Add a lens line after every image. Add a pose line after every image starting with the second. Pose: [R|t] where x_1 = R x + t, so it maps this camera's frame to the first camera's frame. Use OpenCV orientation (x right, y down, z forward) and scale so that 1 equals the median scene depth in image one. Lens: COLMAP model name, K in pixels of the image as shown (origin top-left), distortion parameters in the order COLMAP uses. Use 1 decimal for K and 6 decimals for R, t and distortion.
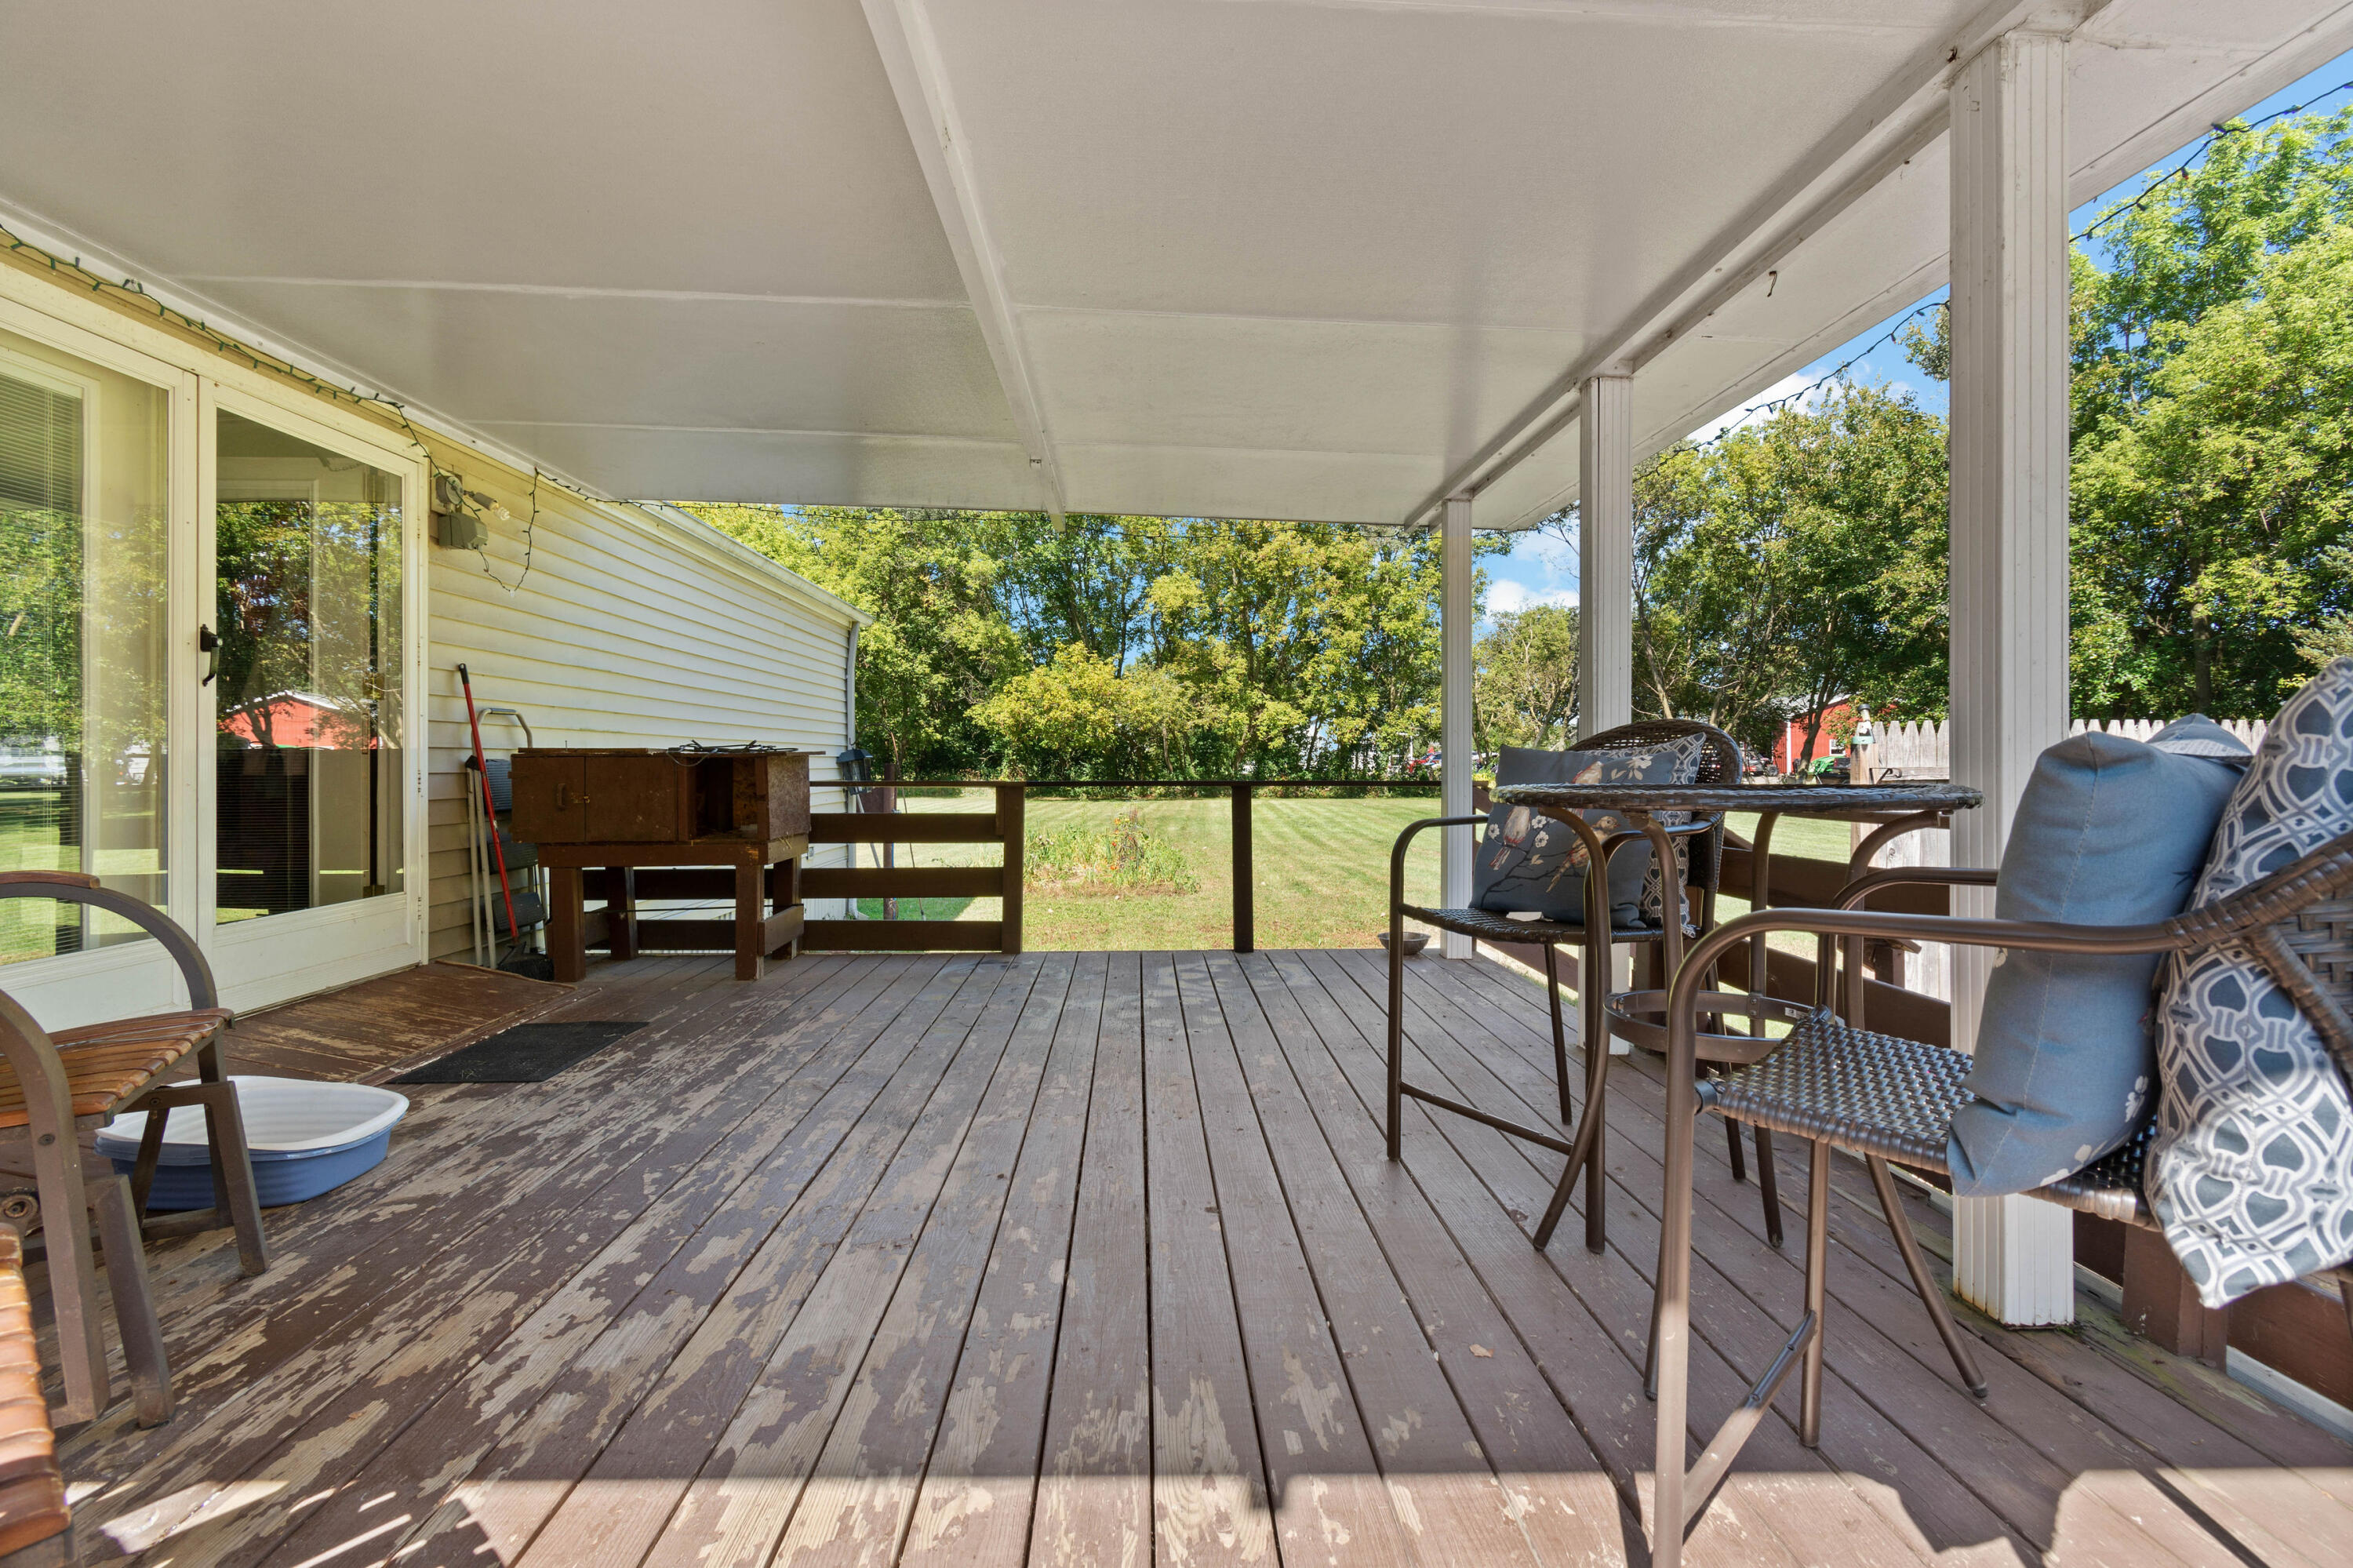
lens RADIAL K [[1035.4, 0, 1182.9], [0, 1035.4, 765.9], [0, 0, 1]] dist [0.002904, 0.000057]
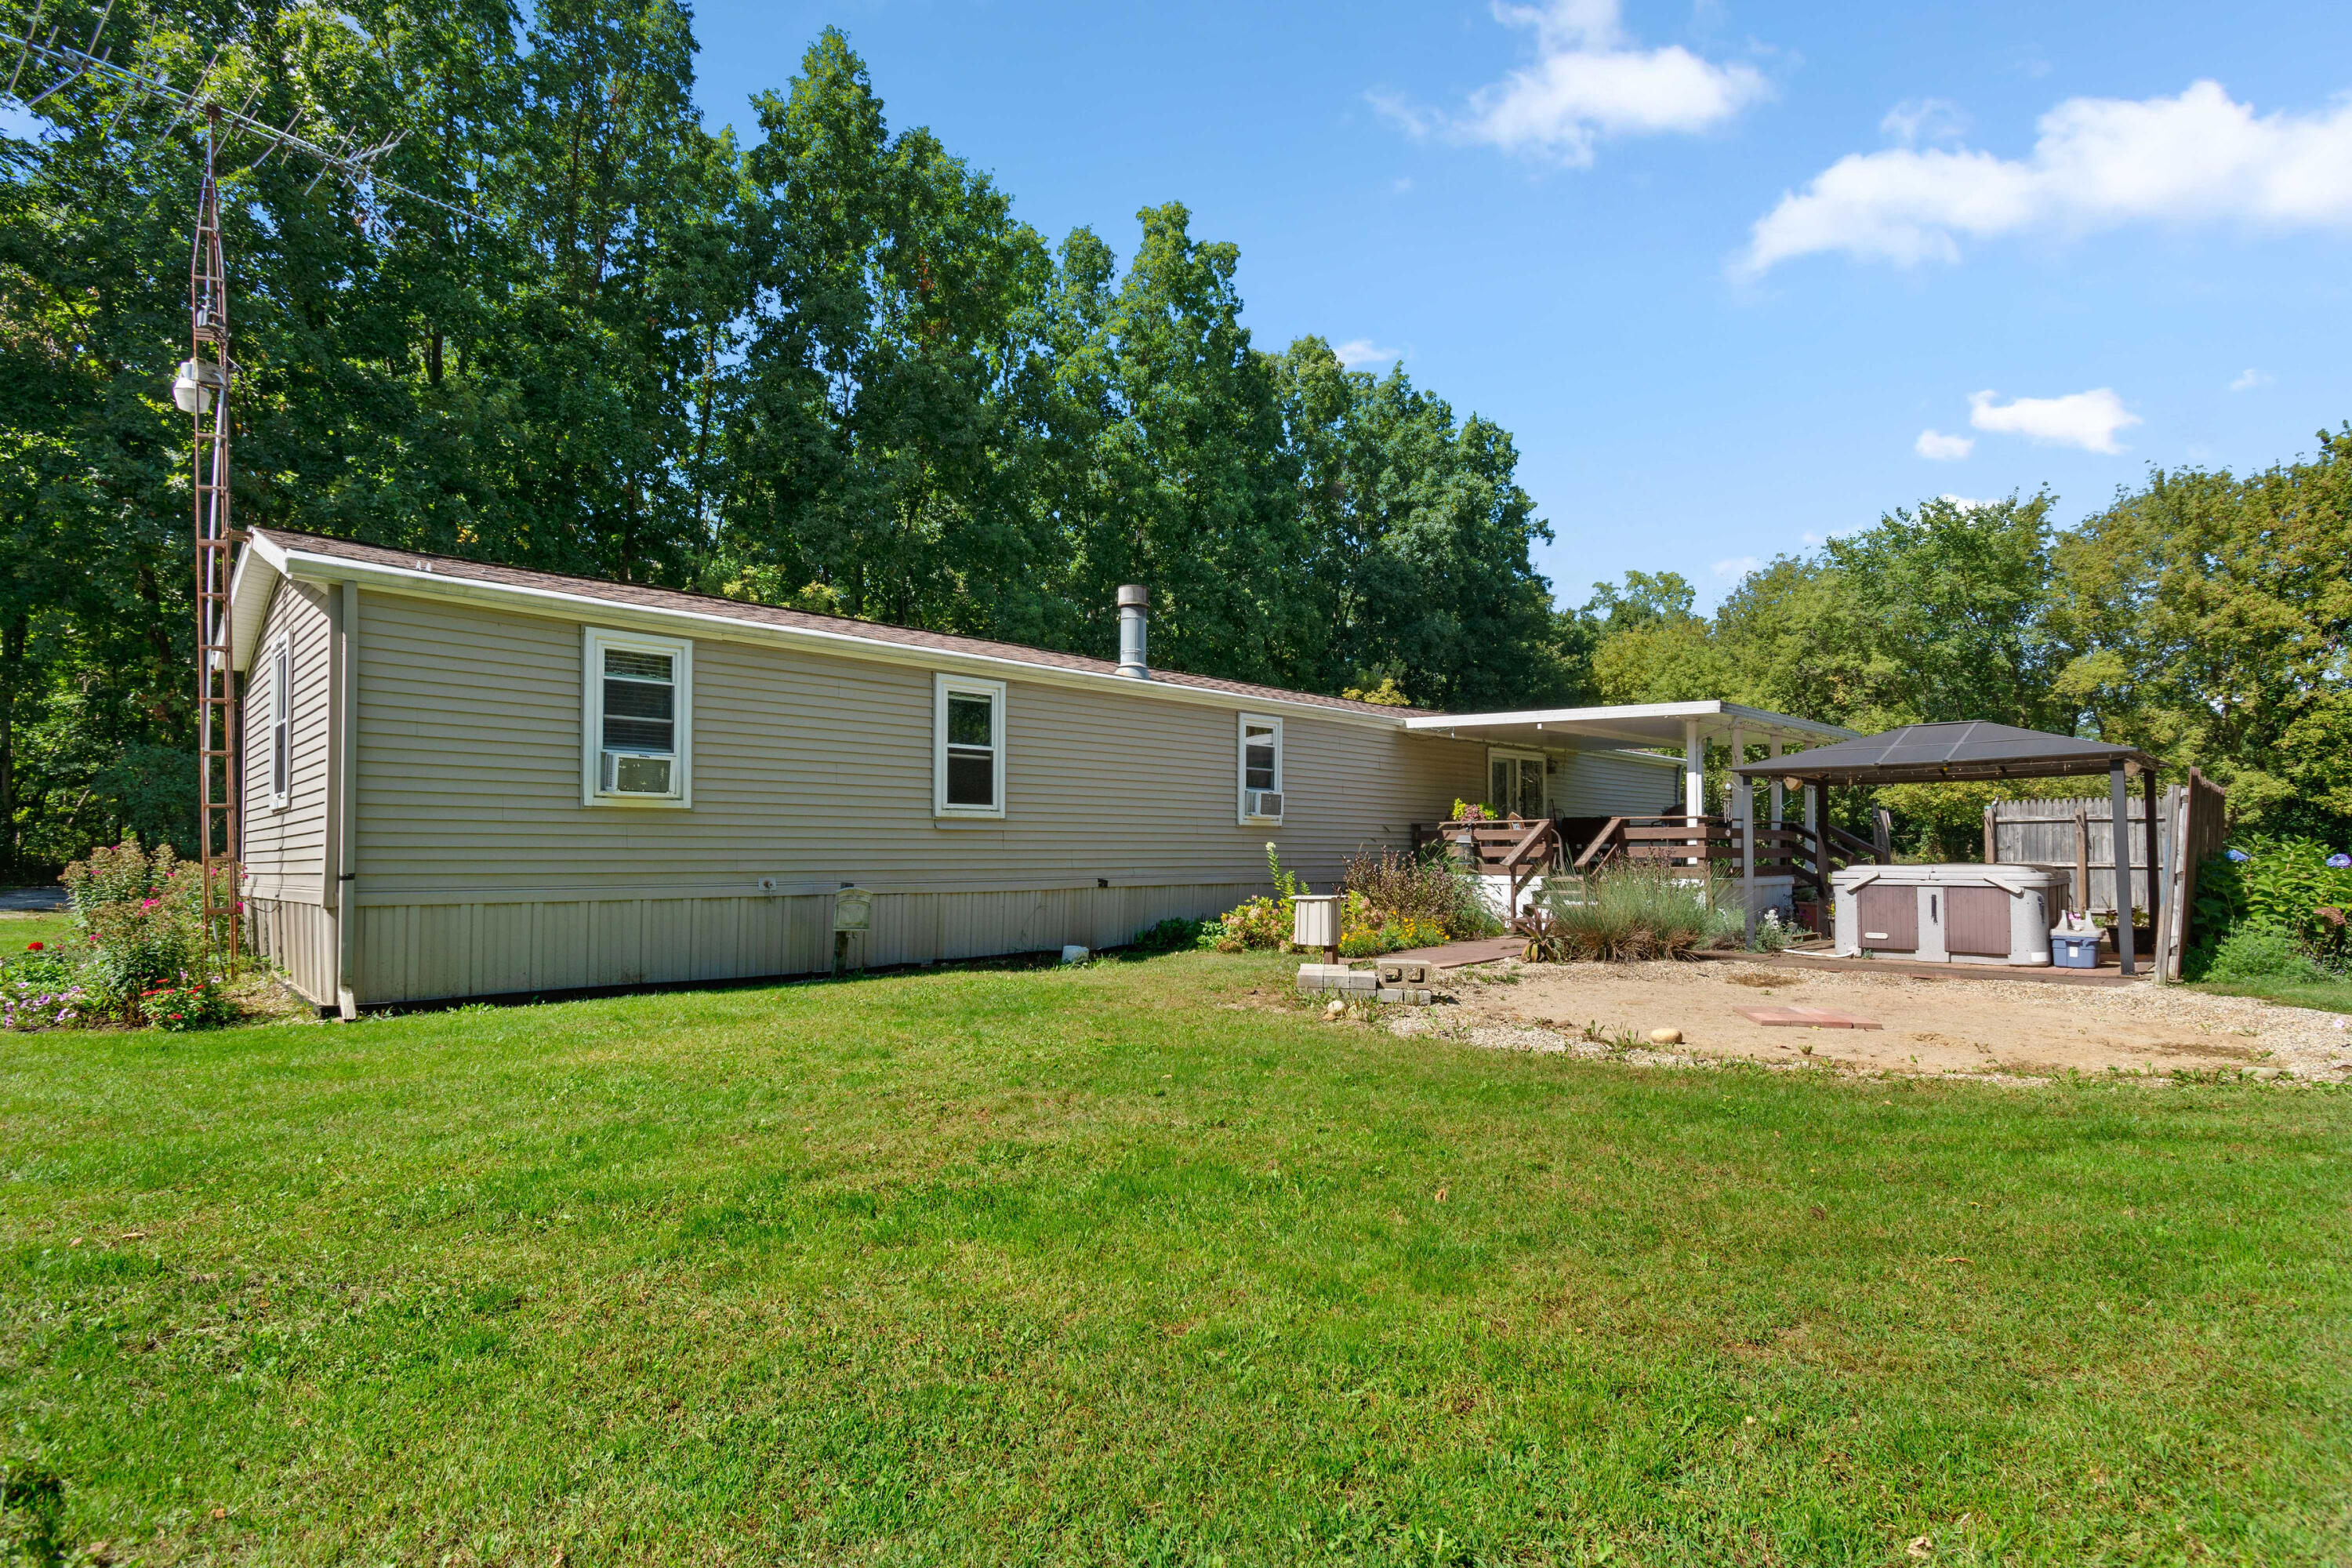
lens RADIAL K [[1136.4, 0, 1174.6], [0, 1136.4, 834.2], [0, 0, 1]] dist [0.005896, -0.000891]
pose [[0.665408, -0.003810, -0.746470, 0.217028], [-0.007618, 0.999900, -0.011894, 0.013335], [0.746441, 0.013601, 0.665313, -0.402946]]
